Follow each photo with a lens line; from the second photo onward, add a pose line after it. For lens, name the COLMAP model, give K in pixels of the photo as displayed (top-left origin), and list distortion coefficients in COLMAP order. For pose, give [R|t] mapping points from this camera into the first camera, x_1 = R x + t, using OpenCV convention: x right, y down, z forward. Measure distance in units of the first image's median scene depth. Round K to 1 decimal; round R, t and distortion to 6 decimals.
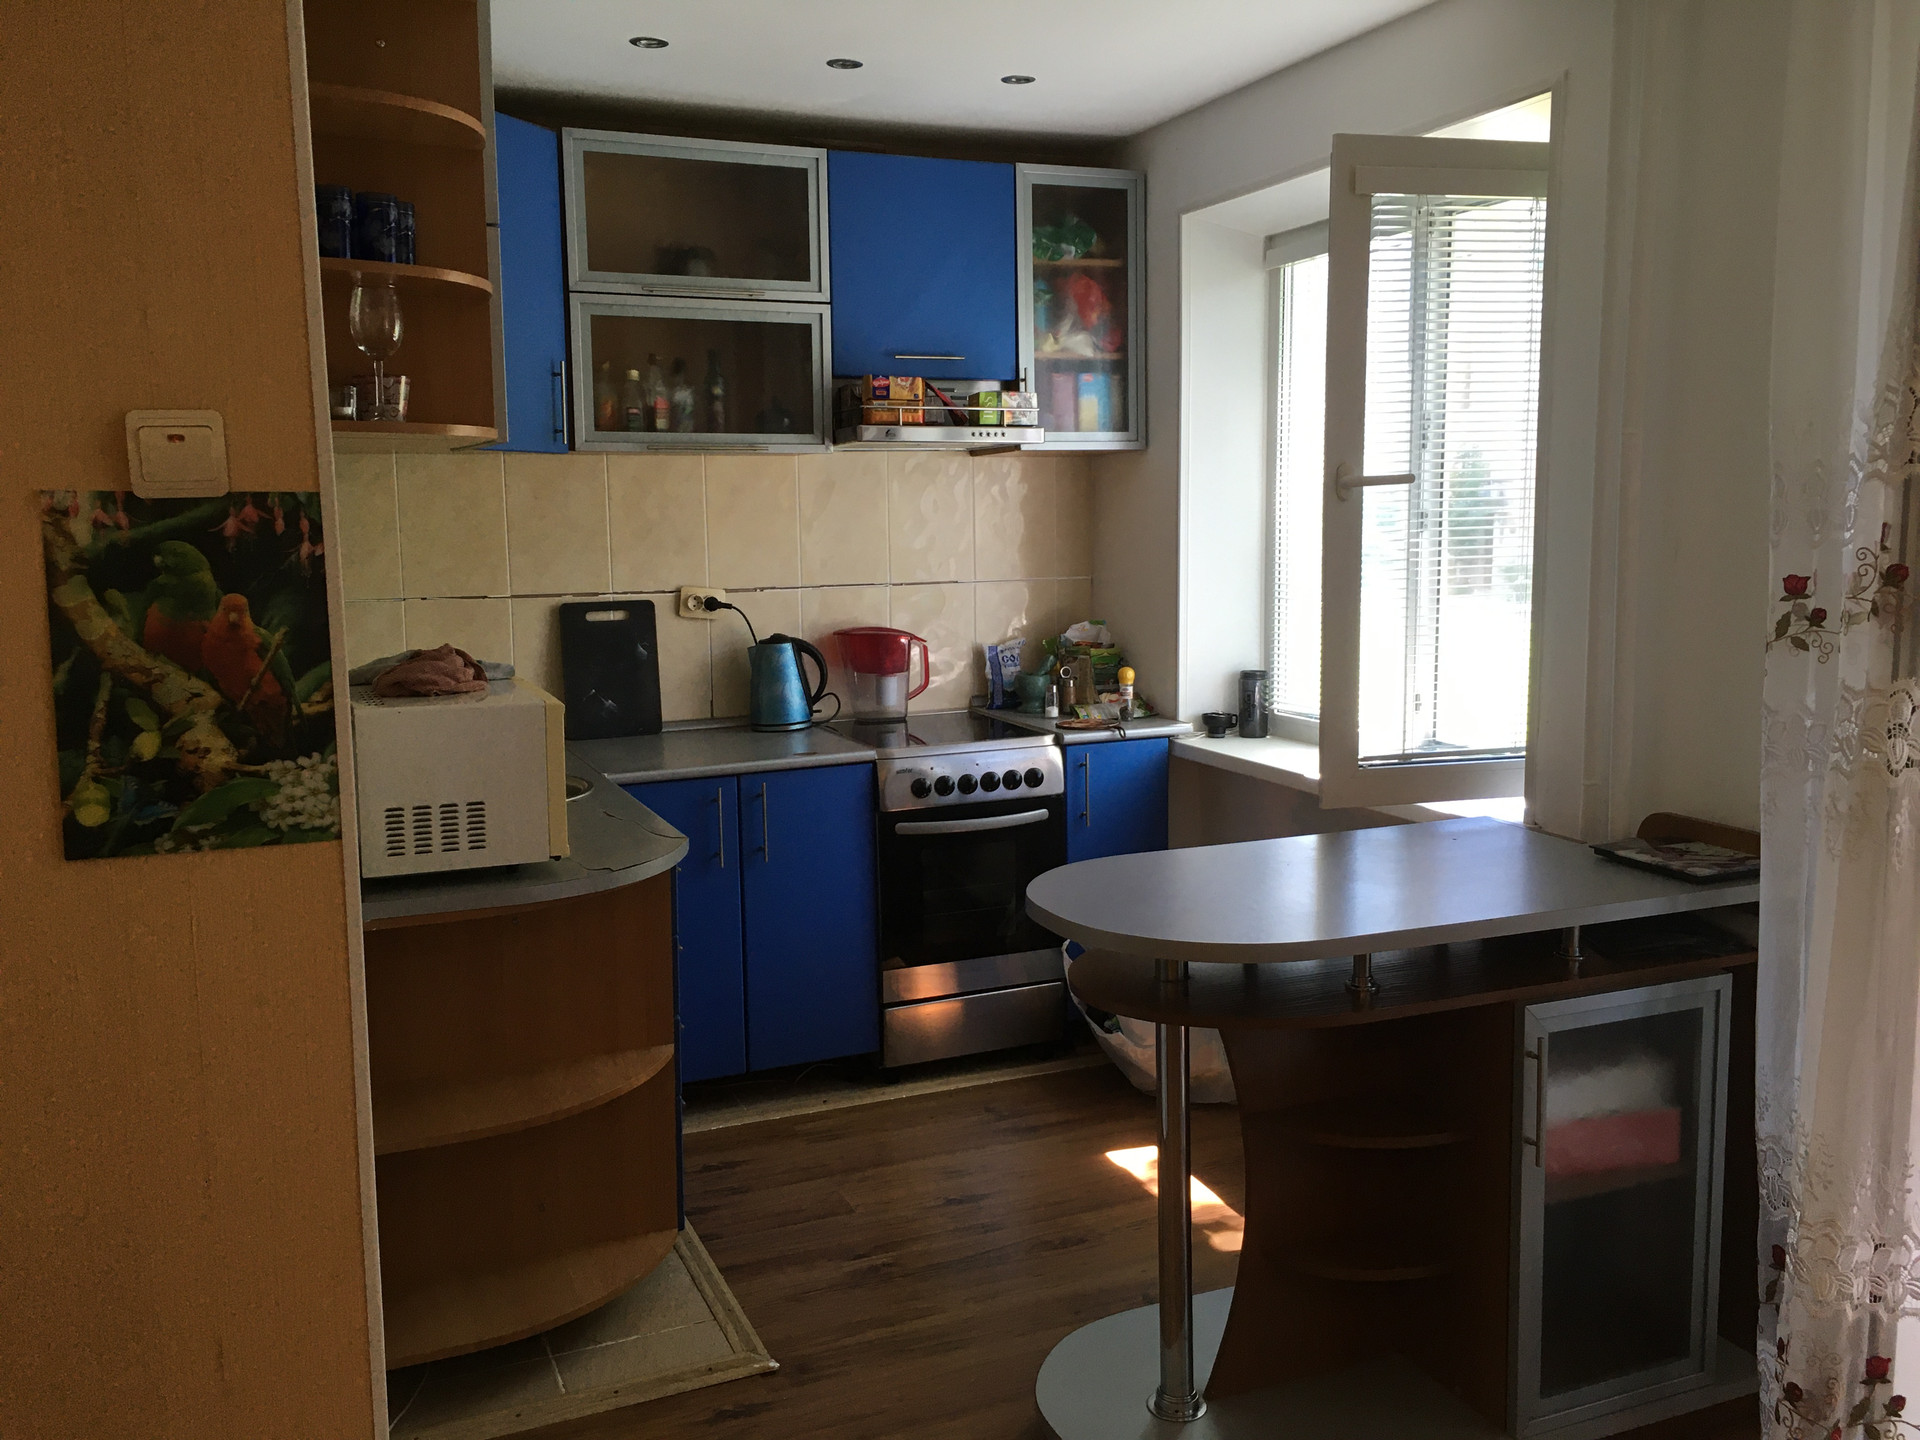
lens RADIAL K [[1651.5, 0, 960.0], [0, 1651.5, 720.0], [0, 0, 1]] dist [0.049421, -0.009266]
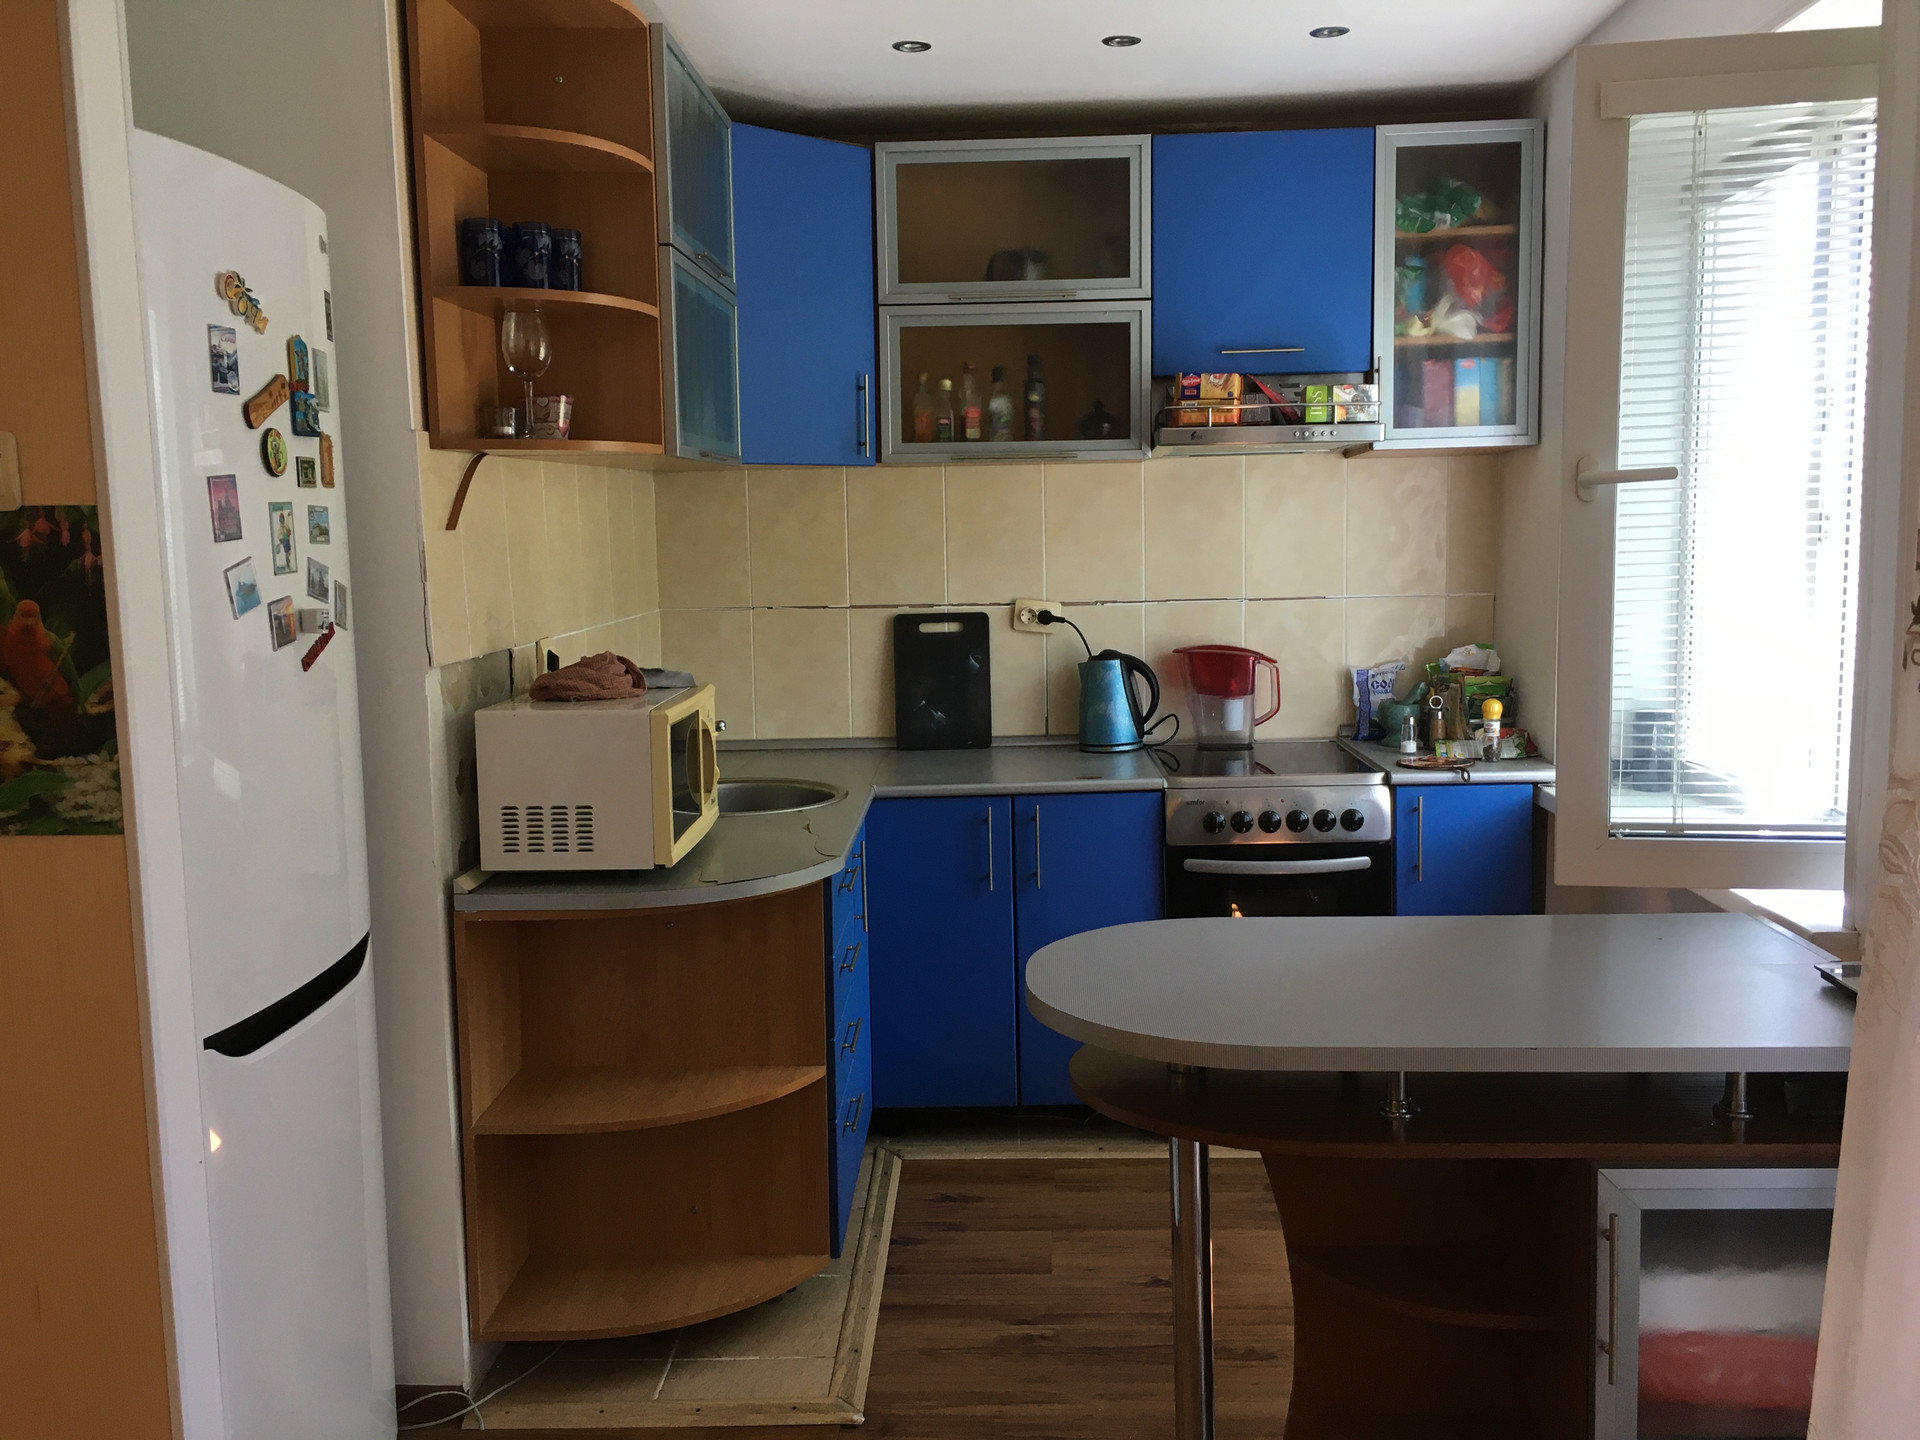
lens RADIAL K [[1644.9, 0, 956.8], [0, 1644.9, 715.5], [0, 0, 1]] dist [0.072900, -0.093370]
pose [[0.904108, 0.043406, -0.425094, 0.232630], [-0.047196, 0.998884, 0.001617, -0.012700], [0.424690, 0.018600, 0.905148, 0.112857]]
